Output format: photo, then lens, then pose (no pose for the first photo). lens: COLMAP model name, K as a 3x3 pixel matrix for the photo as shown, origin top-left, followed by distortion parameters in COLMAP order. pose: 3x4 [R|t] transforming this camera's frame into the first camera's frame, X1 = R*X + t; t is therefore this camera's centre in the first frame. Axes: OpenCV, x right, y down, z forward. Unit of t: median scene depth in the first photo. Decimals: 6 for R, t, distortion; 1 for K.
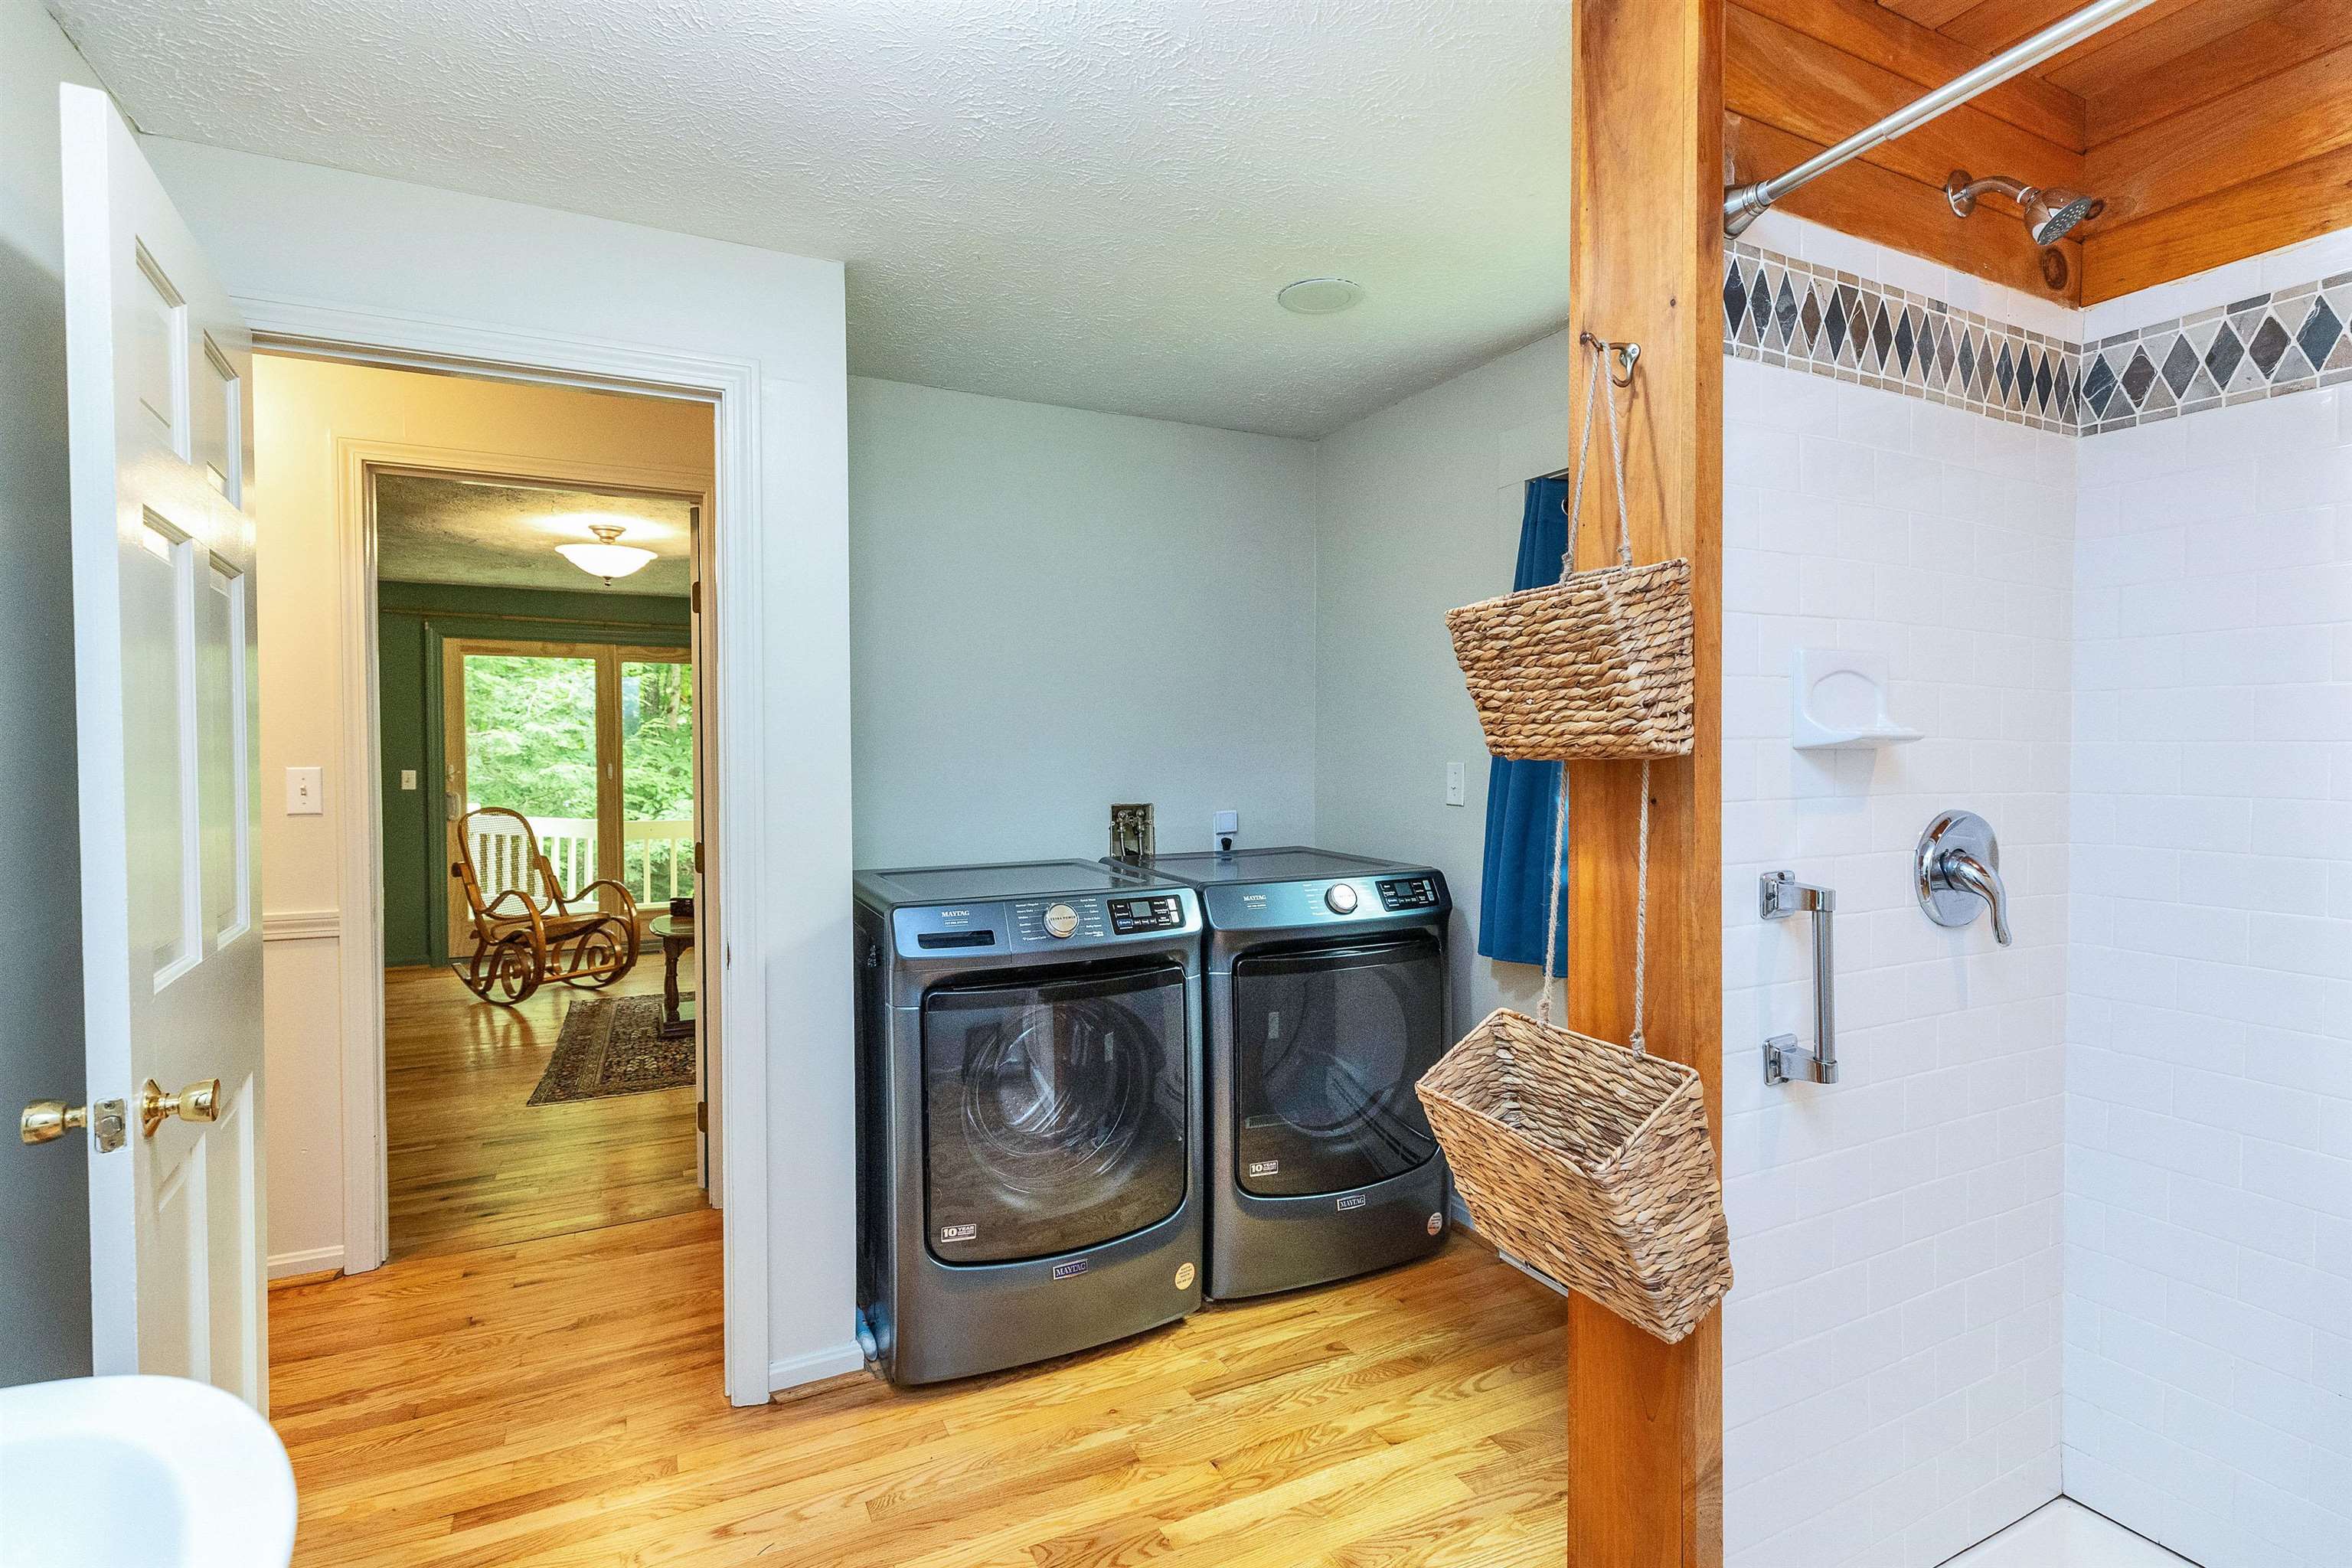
lens RADIAL K [[1051.0, 0, 1170.9], [0, 1051.0, 774.4], [0, 0, 1]] dist [0.000196, 0.000004]
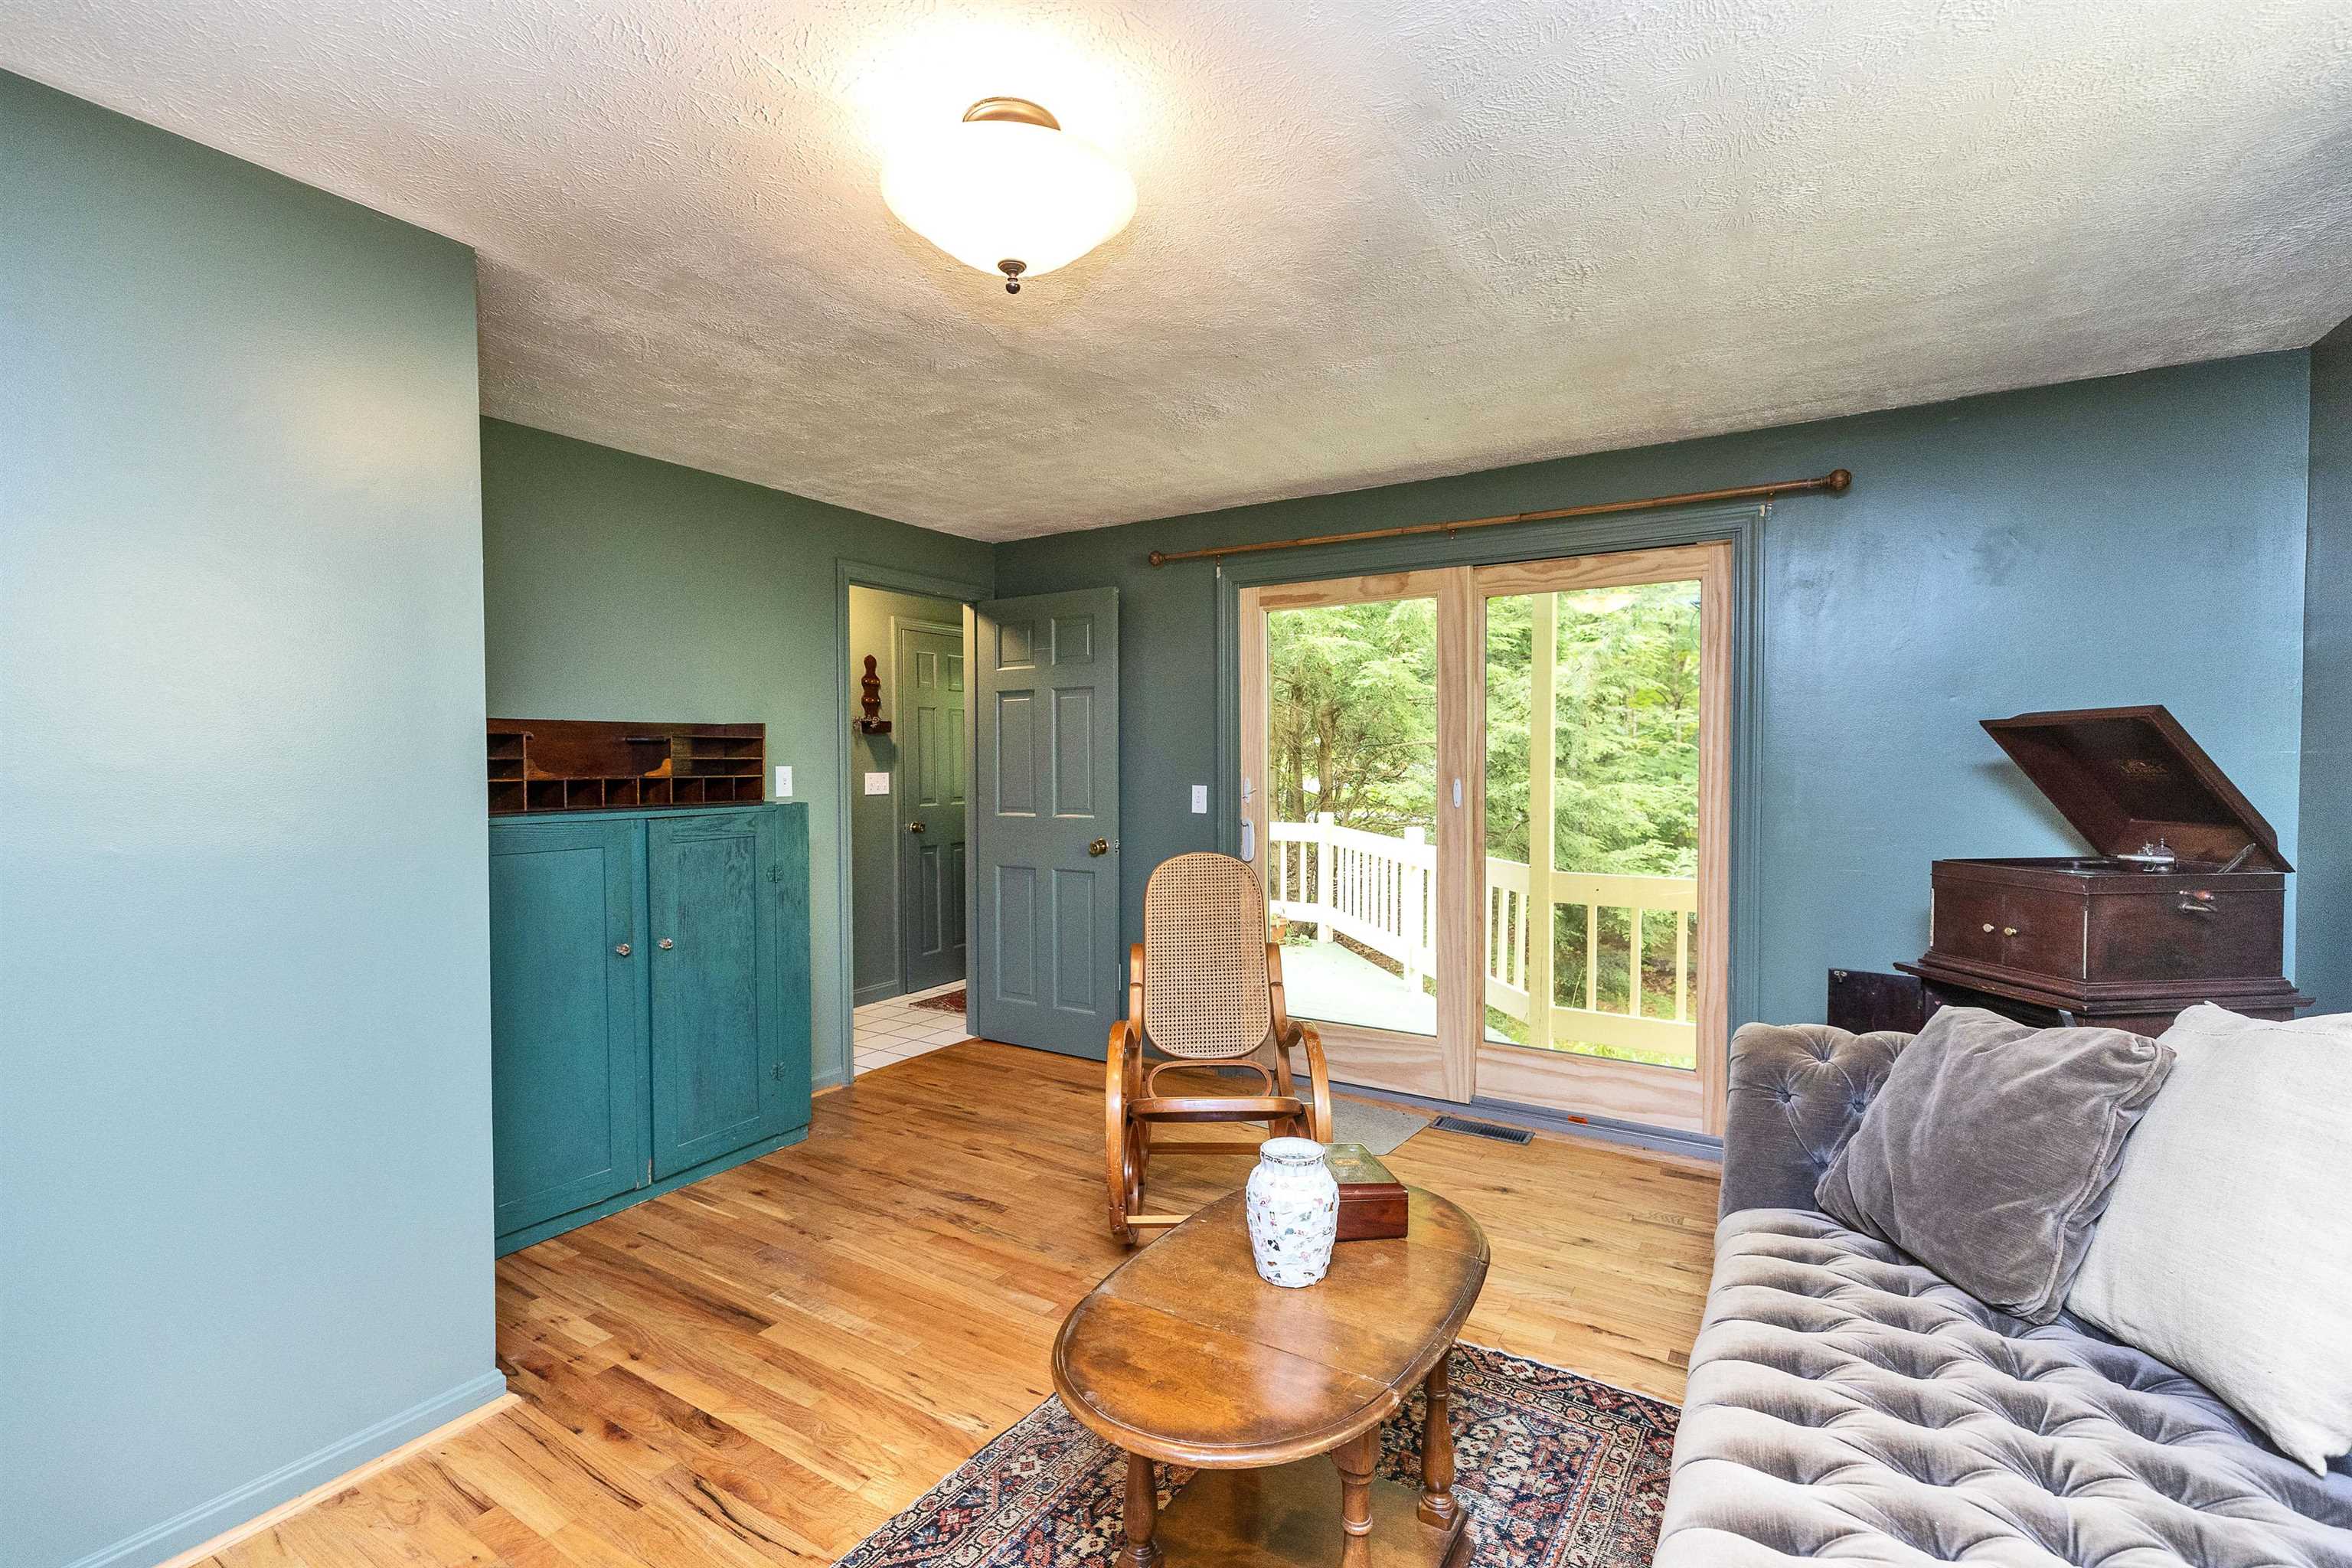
lens RADIAL K [[1051.0, 0, 1172.9], [0, 1051.0, 787.4], [0, 0, 1]] dist [0.000196, 0.000004]
pose [[0.523675, 0.016320, -0.851762, -0.140649], [-0.013055, 0.999853, 0.011132, -0.009981], [0.851818, 0.005290, 0.523811, 0.614977]]
